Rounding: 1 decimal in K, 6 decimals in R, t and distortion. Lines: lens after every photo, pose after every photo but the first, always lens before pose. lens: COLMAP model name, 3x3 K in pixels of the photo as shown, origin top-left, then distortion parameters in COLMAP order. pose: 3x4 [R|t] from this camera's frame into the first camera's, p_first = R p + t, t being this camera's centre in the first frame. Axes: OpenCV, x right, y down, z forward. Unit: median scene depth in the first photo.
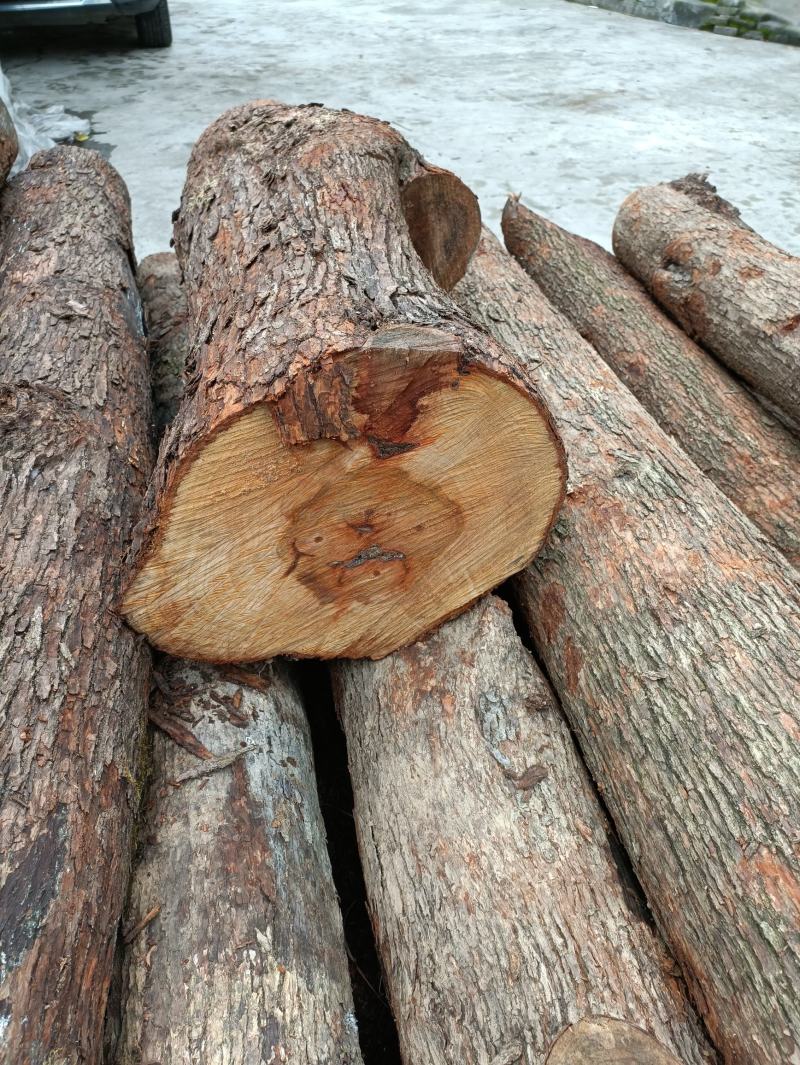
lens RADIAL K [[779.9, 0, 399.3], [0, 779.9, 527.0], [0, 0, 1]] dist [0.044072, -0.029319]
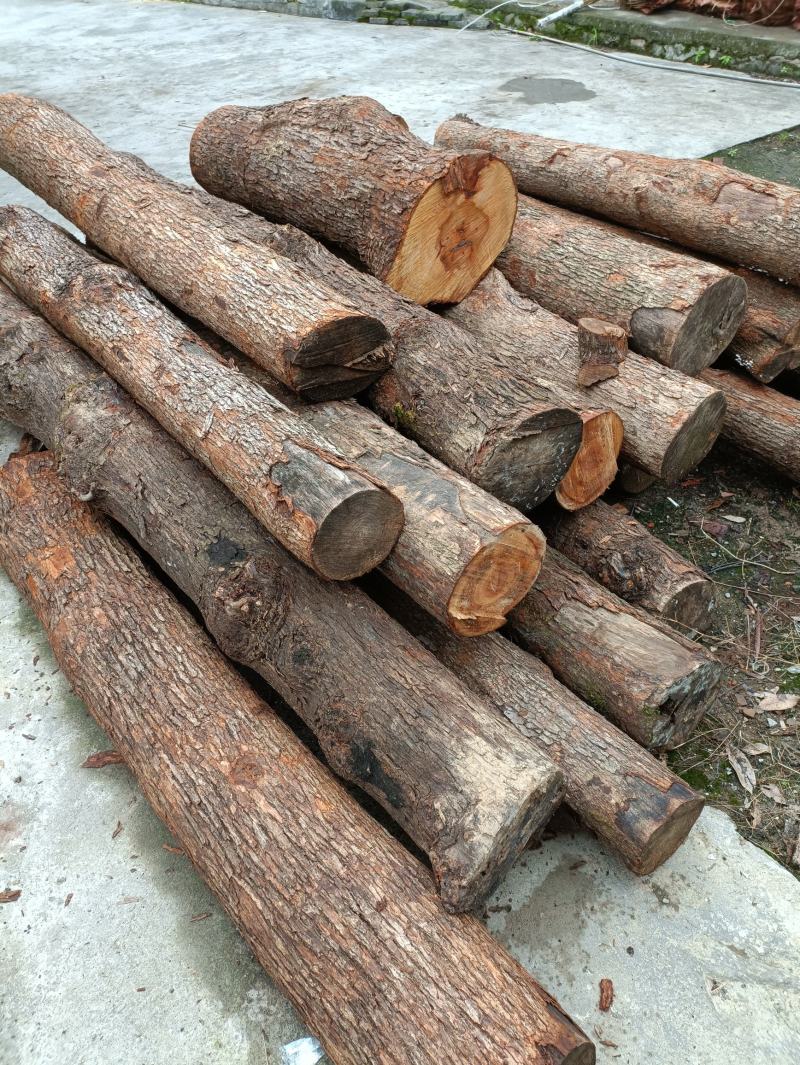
lens RADIAL K [[779.9, 0, 397.9], [0, 779.9, 536.3], [0, 0, 1]] dist [0.044072, -0.029319]
pose [[0.912727, -0.296644, 0.280948, -1.157752], [0.293201, 0.954453, 0.055242, 0.698698], [-0.284539, 0.031954, 0.958132, -1.368133]]
